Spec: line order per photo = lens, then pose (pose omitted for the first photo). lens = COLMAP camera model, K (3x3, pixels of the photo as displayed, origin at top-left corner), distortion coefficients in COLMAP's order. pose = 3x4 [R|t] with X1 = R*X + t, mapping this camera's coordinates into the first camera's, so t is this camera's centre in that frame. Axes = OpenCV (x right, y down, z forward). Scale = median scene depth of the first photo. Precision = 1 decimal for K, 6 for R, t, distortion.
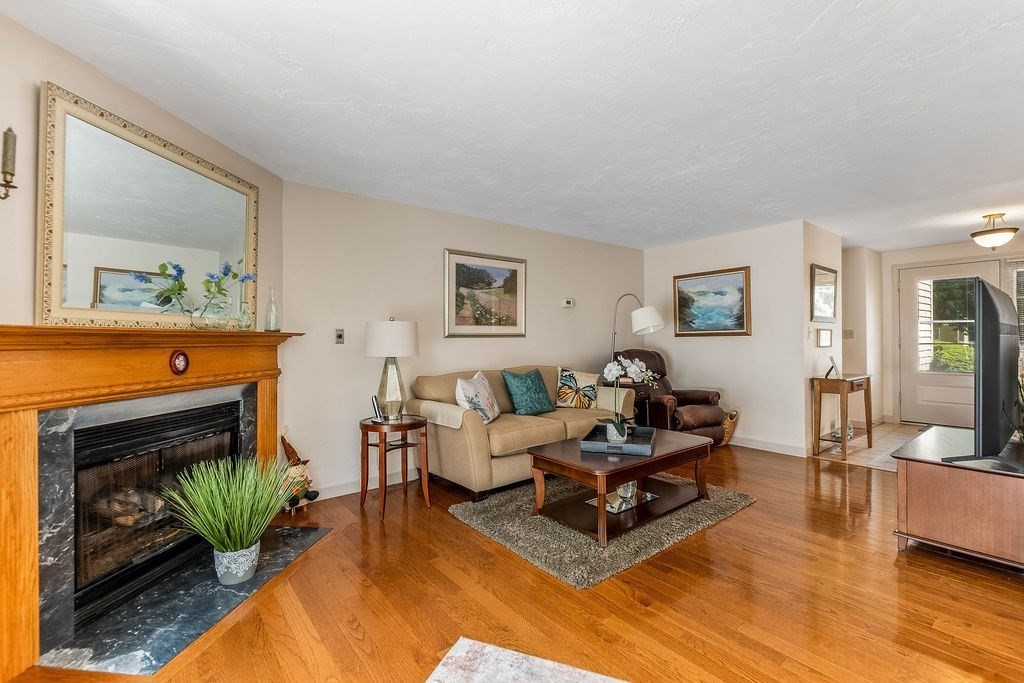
lens RADIAL K [[445.6, 0, 513.2], [0, 445.6, 336.7], [0, 0, 1]] dist [0.000915, 0.000019]
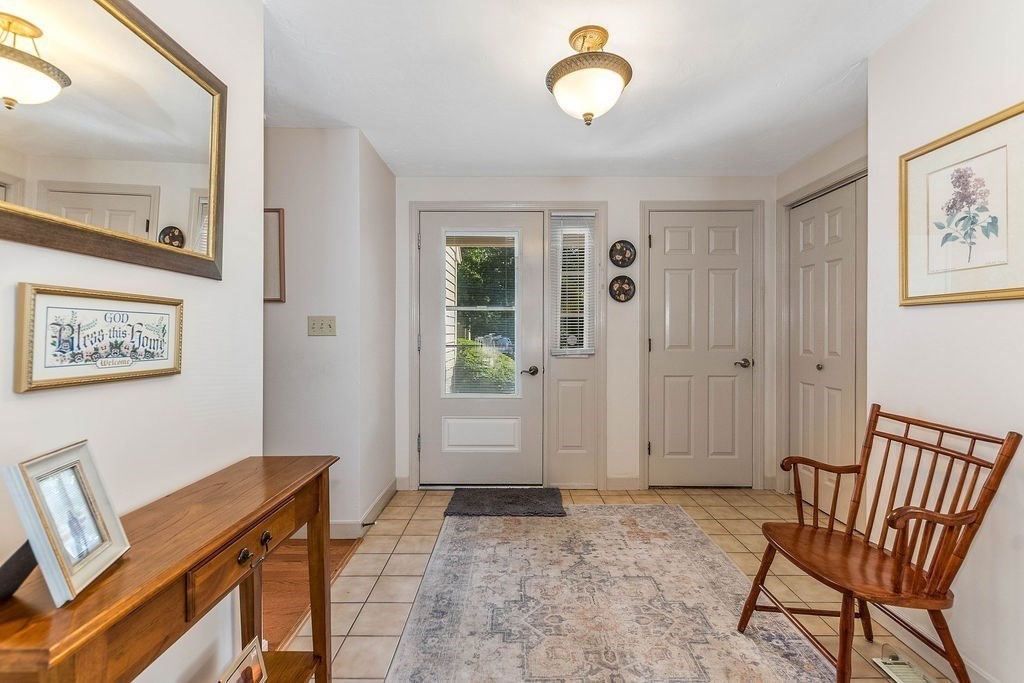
lens RADIAL K [[449.7, 0, 514.6], [0, 449.7, 337.5], [0, 0, 1]] dist [-0.017033, 0.000058]
pose [[0.619965, 0.002178, 0.784627, 1.137102], [-0.012478, 0.999897, 0.007084, -0.000472], [-0.784530, -0.014182, 0.619928, 1.279972]]
